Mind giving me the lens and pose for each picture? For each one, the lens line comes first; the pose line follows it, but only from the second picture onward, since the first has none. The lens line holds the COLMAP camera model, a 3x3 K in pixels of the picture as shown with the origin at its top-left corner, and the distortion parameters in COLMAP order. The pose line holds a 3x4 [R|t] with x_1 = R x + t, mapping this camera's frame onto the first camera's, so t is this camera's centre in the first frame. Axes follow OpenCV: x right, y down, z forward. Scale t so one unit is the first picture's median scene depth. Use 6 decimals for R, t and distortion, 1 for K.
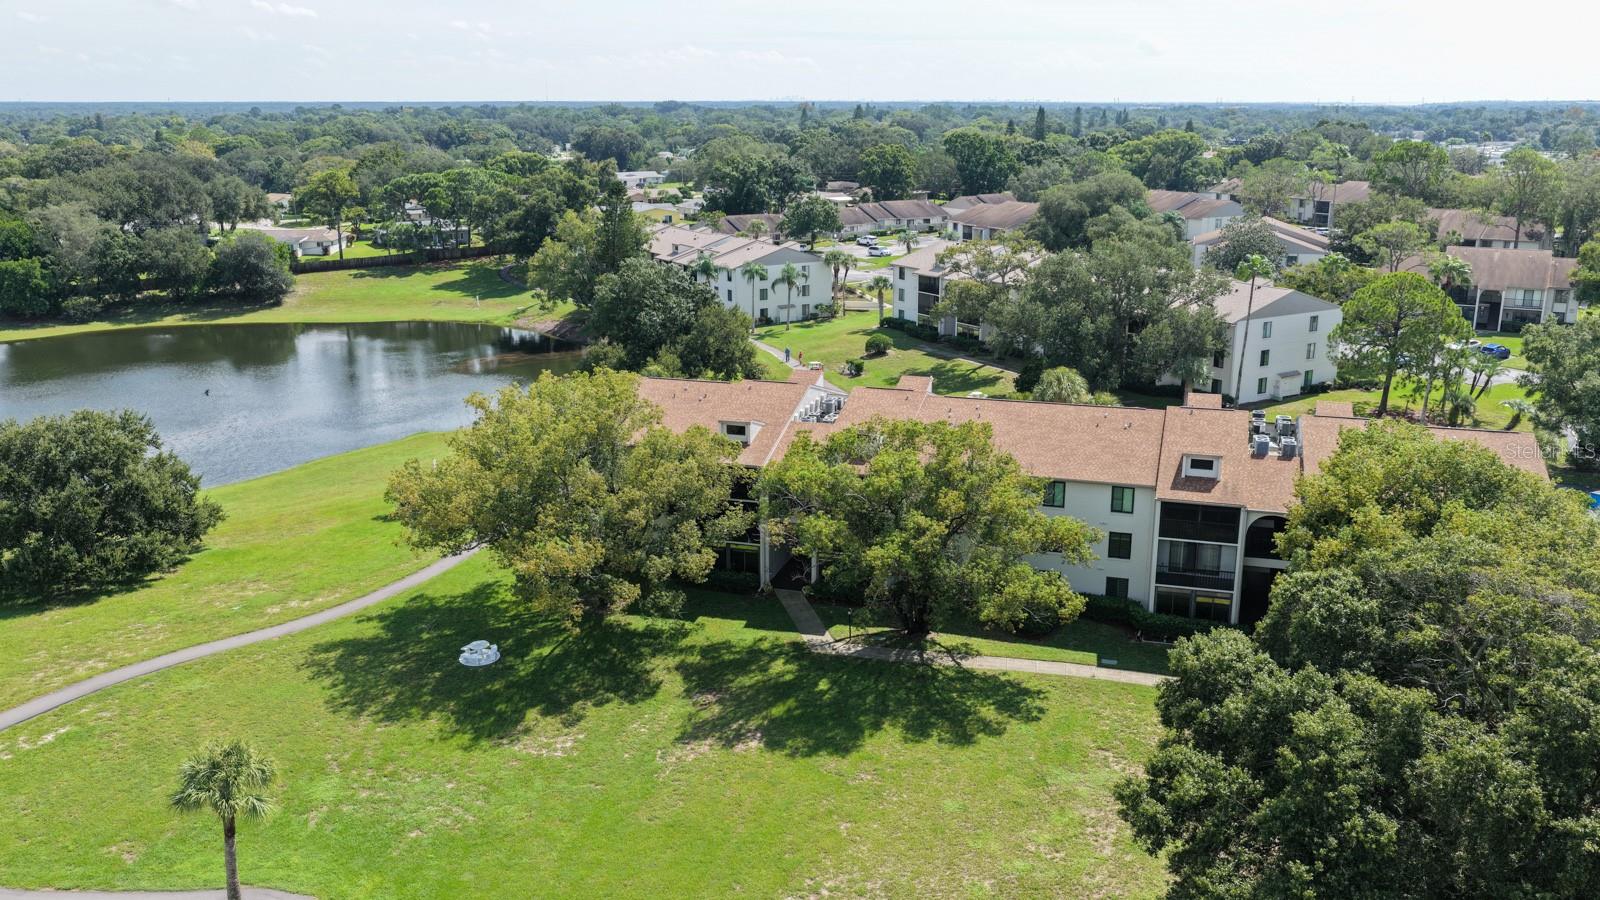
lens RADIAL K [[1333.3, 0, 797.5], [0, 1333.3, 452.5], [0, 0, 1]] dist [-0.017576, 0.038709]
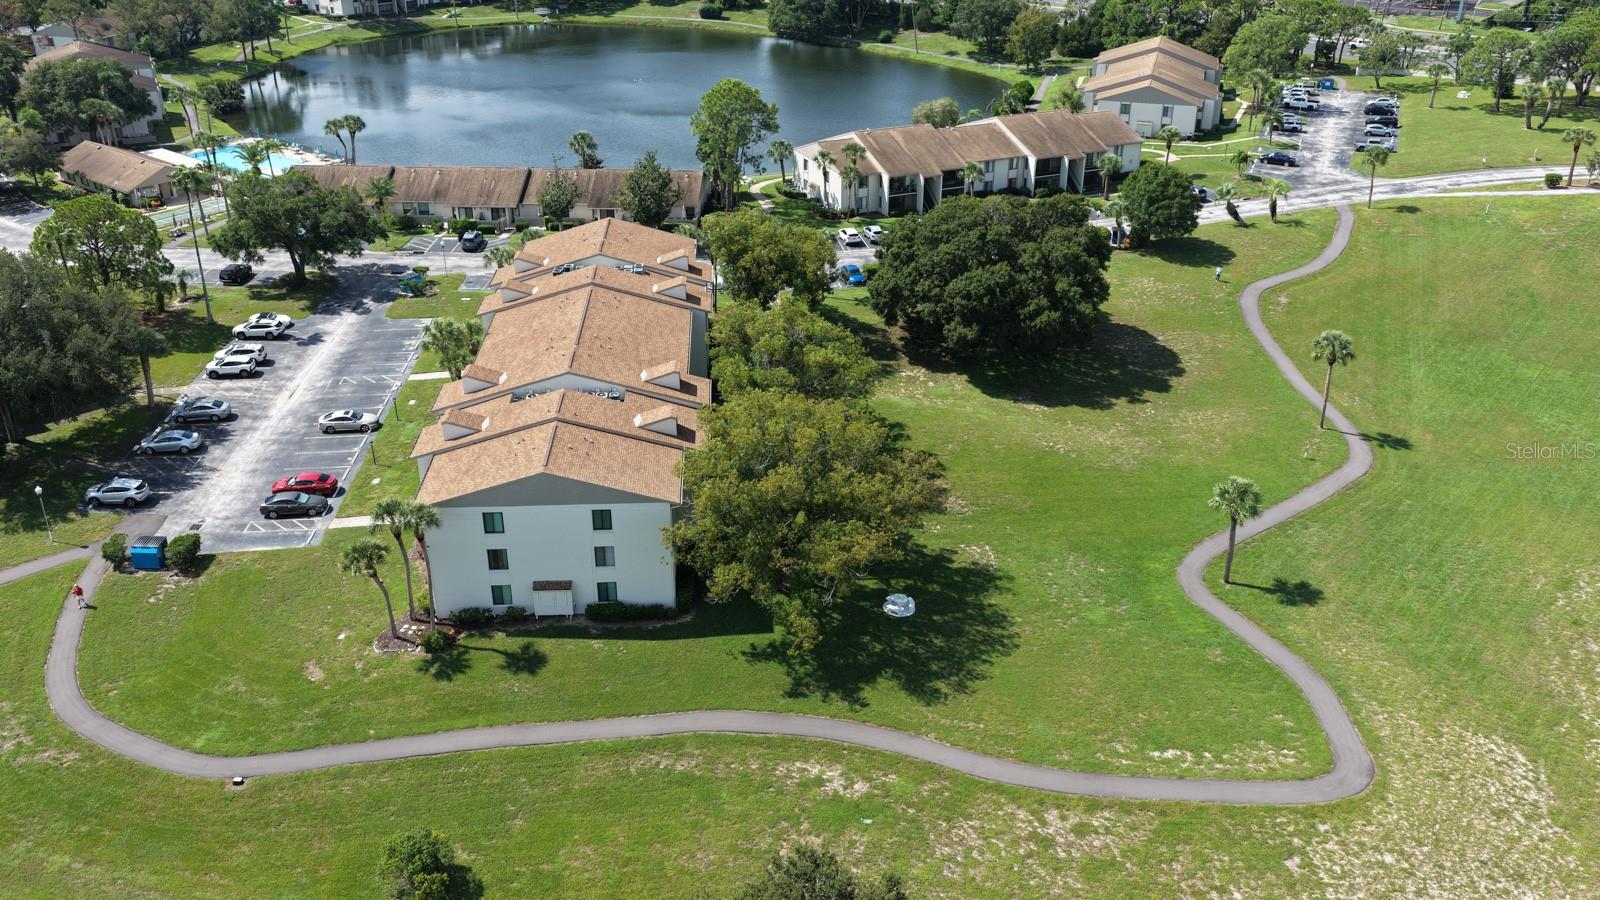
lens RADIAL K [[1333.3, 0, 805.6], [0, 1333.3, 450.2], [0, 0, 1]] dist [-0.017576, 0.038709]
pose [[-0.382212, -0.413243, 0.826525, -1.332532], [0.184228, 0.842404, 0.506375, -0.699654], [-0.905524, 0.345812, -0.245845, 1.514699]]
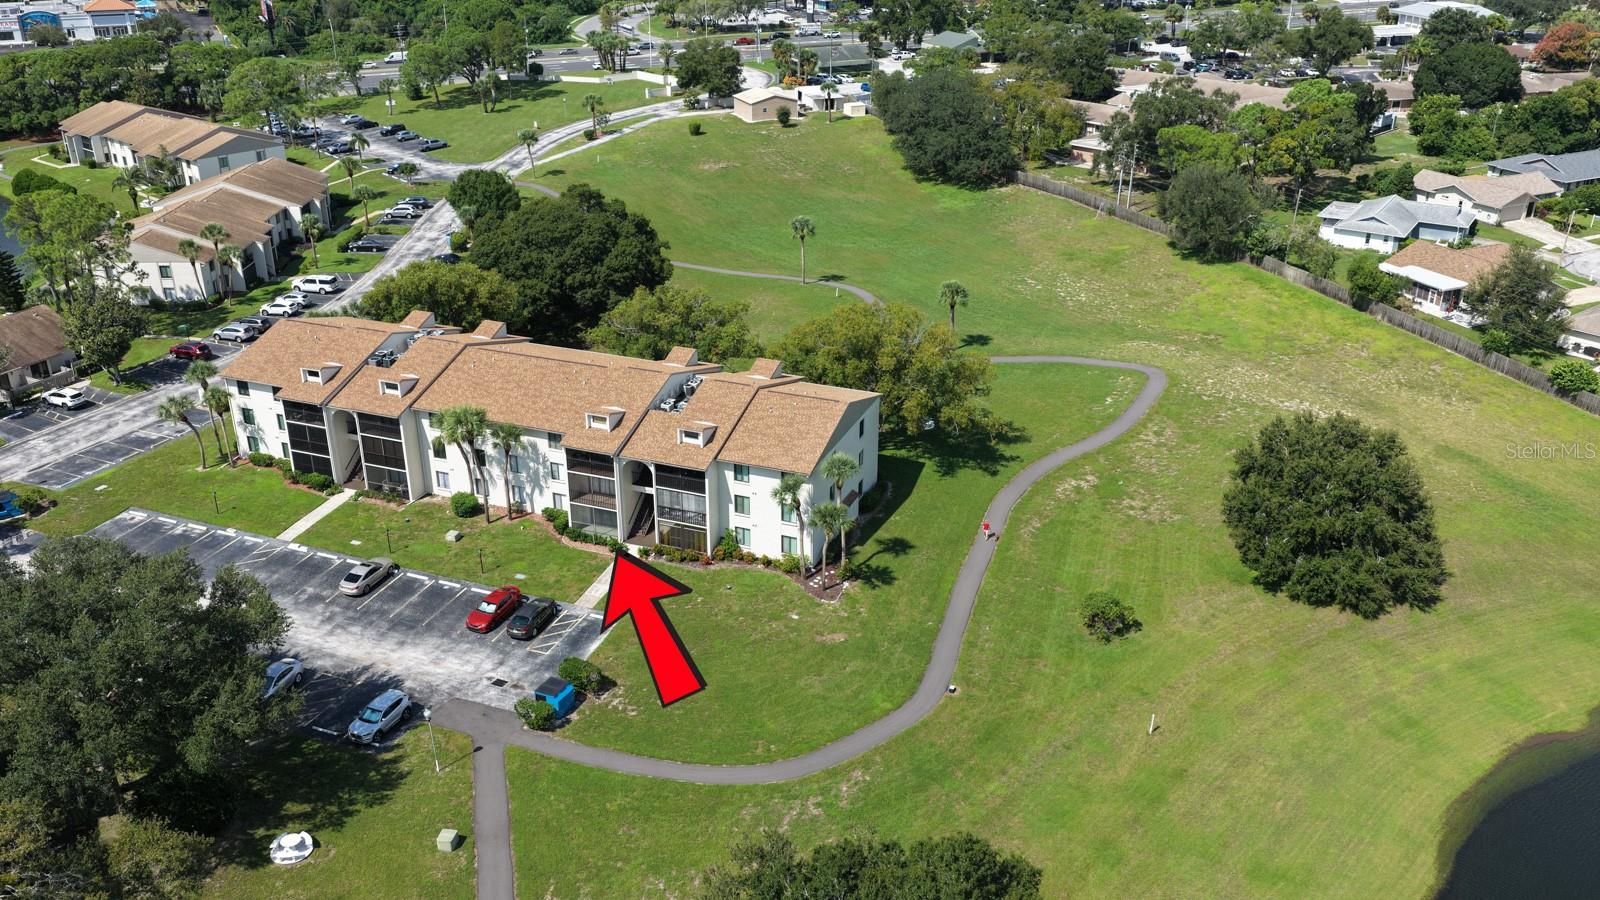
lens RADIAL K [[1333.3, 0, 803.2], [0, 1333.3, 450.2], [0, 0, 1]] dist [-0.017576, 0.038709]
pose [[-0.999508, -0.014787, 0.027649, -0.139557], [0.004265, 0.809496, 0.587110, -0.977025], [-0.031063, 0.586939, -0.809035, 2.797542]]
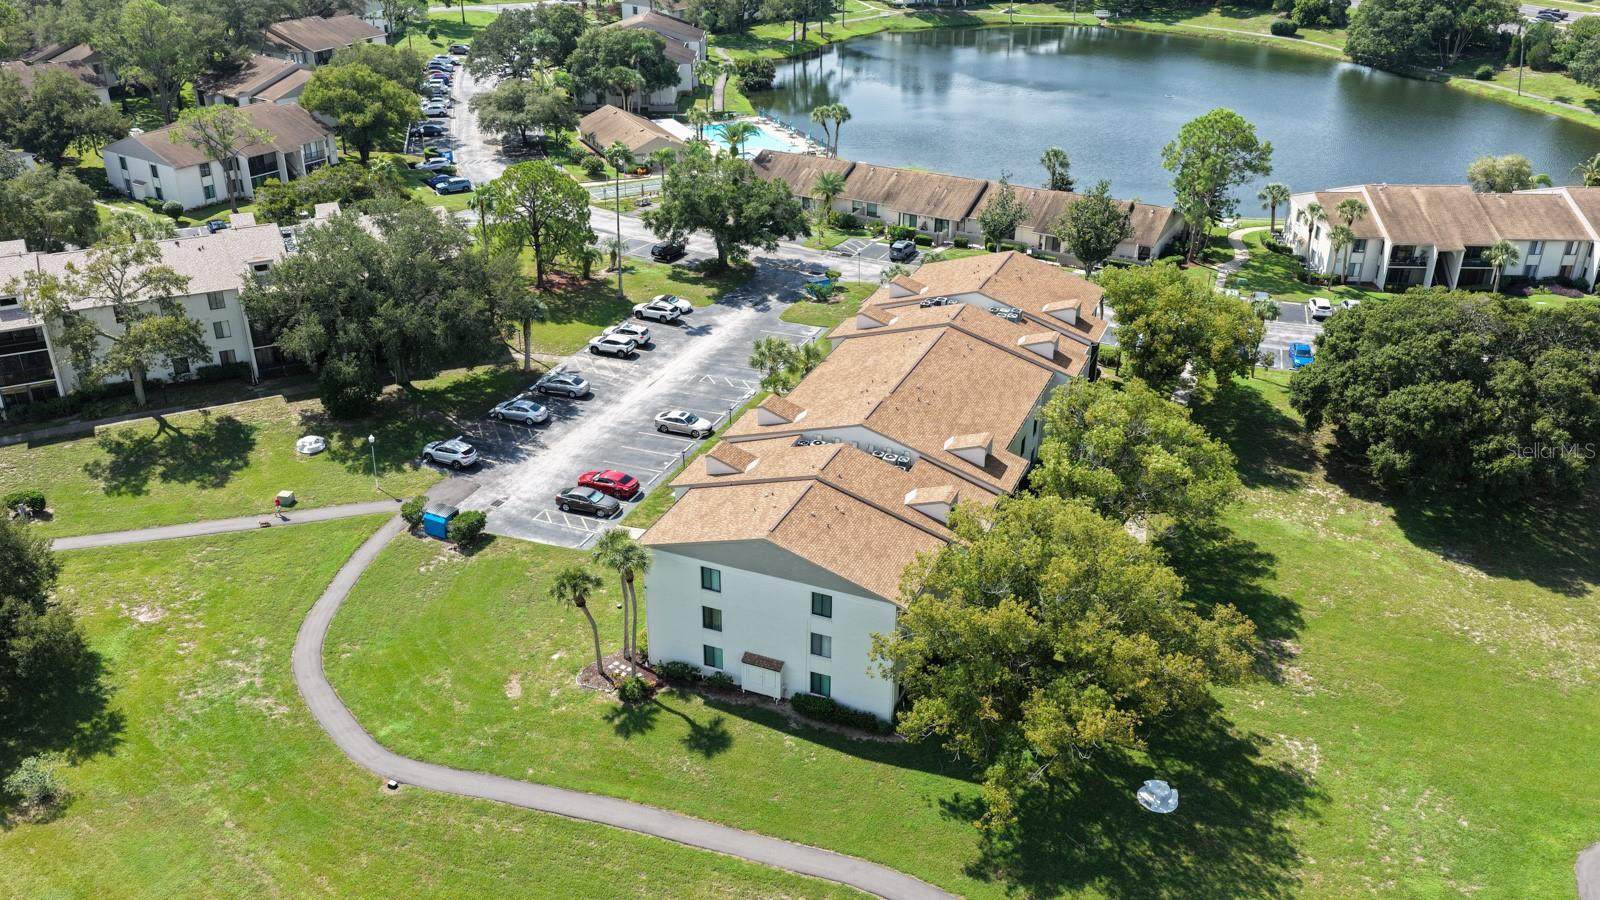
lens RADIAL K [[1333.3, 0, 801.7], [0, 1333.3, 451.7], [0, 0, 1]] dist [-0.017576, 0.038709]
pose [[0.057655, -0.450021, 0.891155, -1.156885], [0.195643, 0.880425, 0.431944, -0.626408], [-0.978979, 0.149445, 0.138804, 1.227370]]
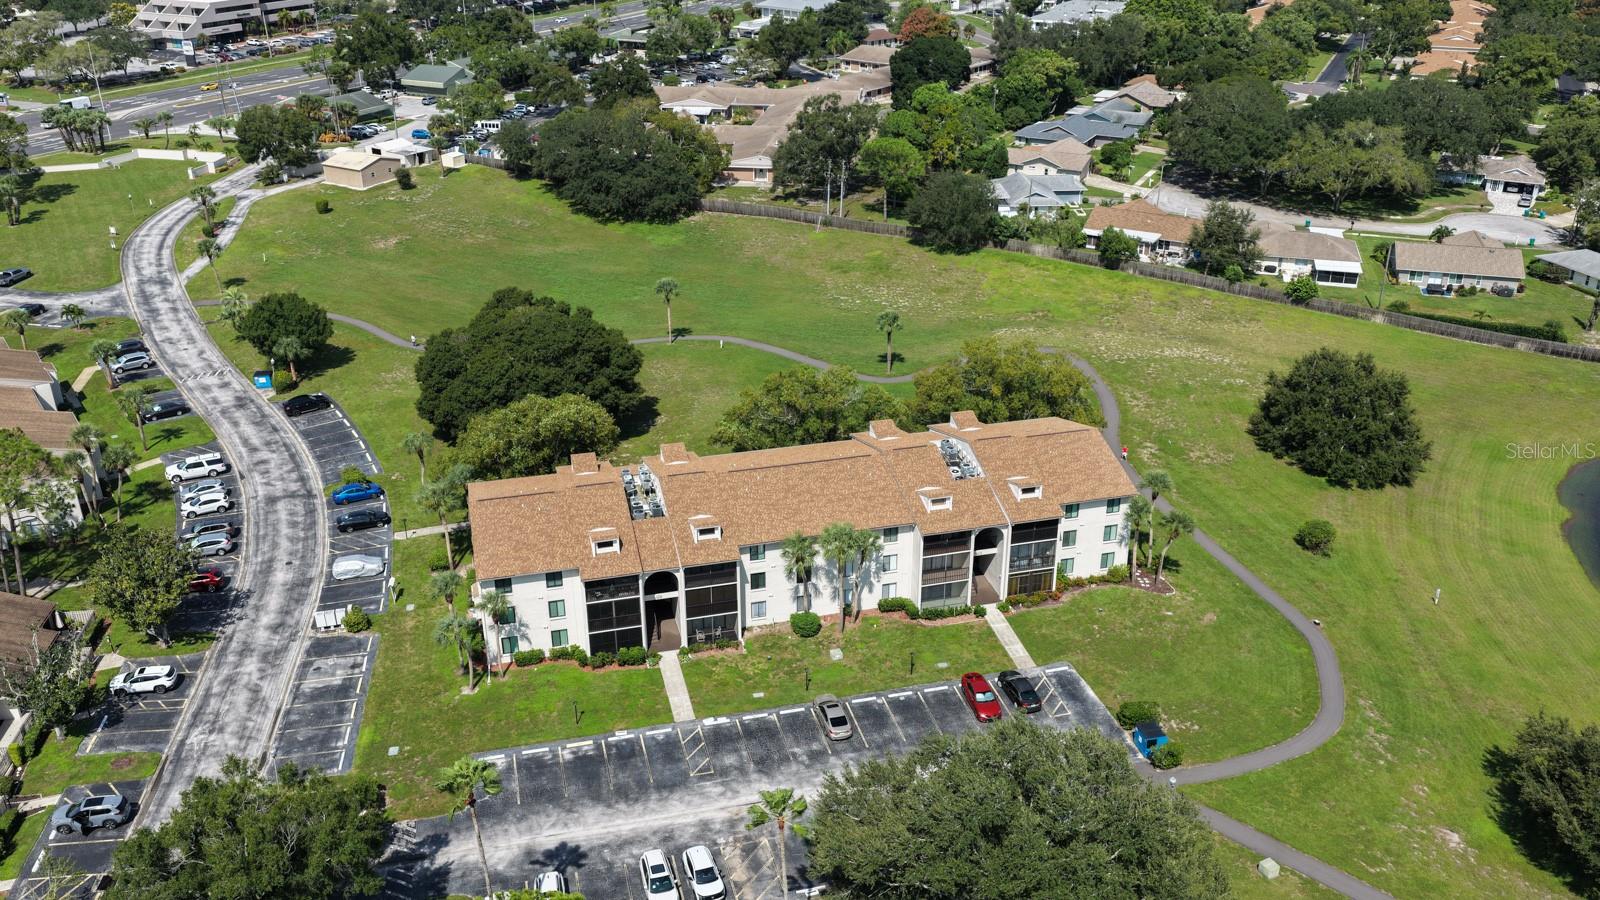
lens RADIAL K [[1333.3, 0, 807.1], [0, 1333.3, 453.4], [0, 0, 1]] dist [-0.017576, 0.038709]
pose [[-0.825968, 0.241150, -0.509533, 1.164966], [-0.111375, 0.816253, 0.566856, -1.058700], [0.552606, 0.524954, -0.647341, 2.450154]]
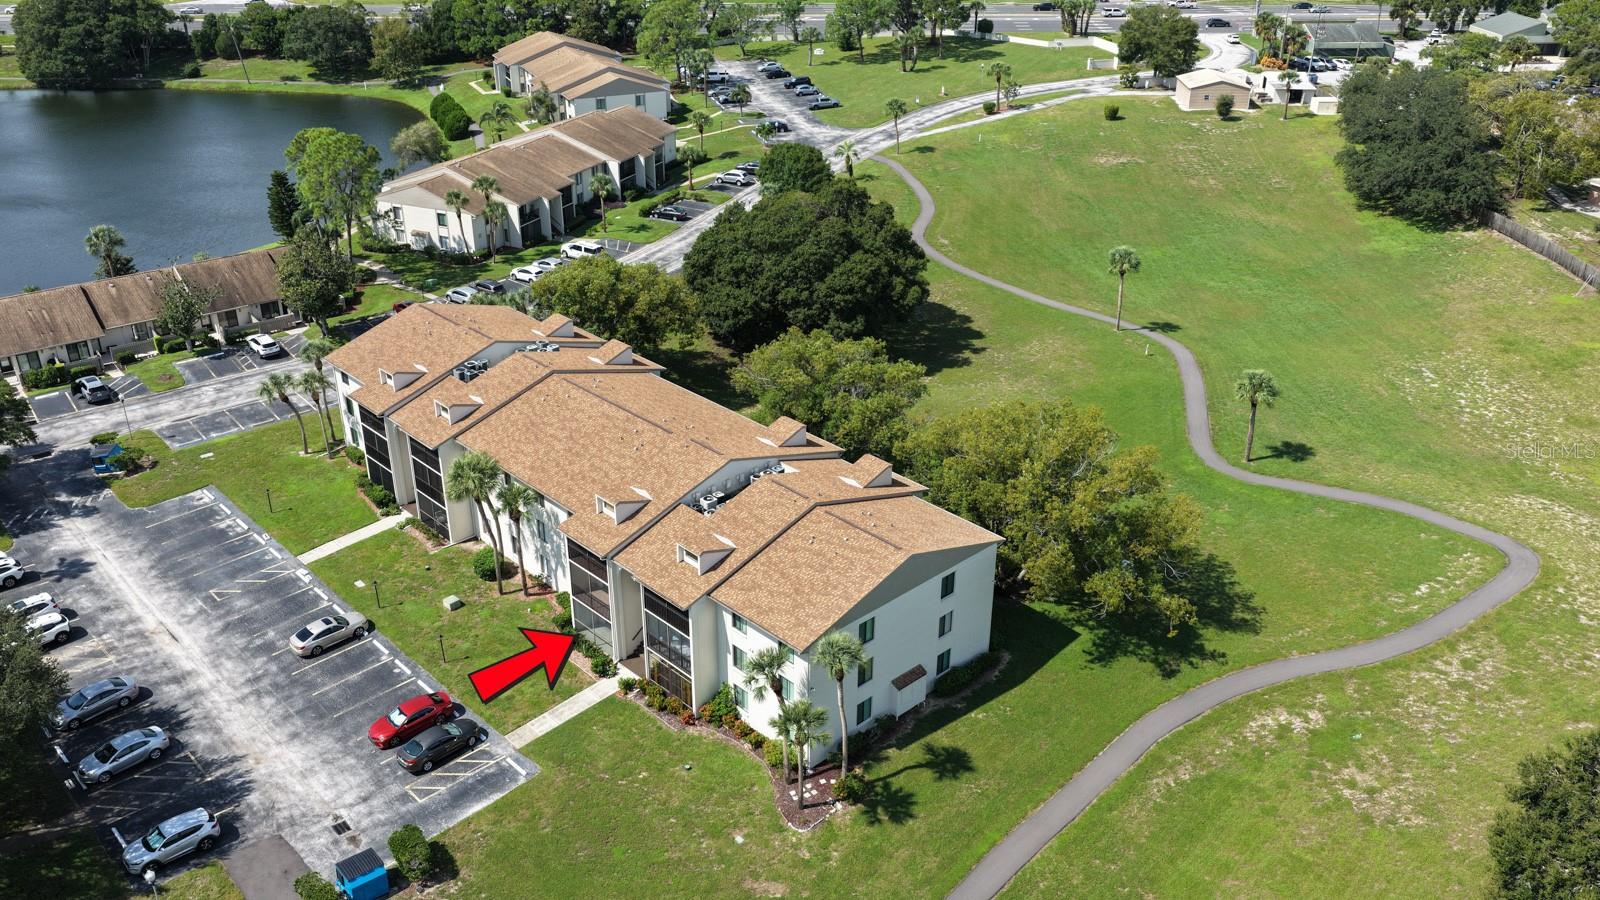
lens RADIAL K [[1333.3, 0, 801.5], [0, 1333.3, 445.2], [0, 0, 1]] dist [-0.017576, 0.038709]
pose [[-0.891074, -0.203474, 0.405691, -0.520595], [0.089944, 0.796974, 0.597279, -0.848557], [-0.444856, 0.568709, -0.691862, 2.235465]]
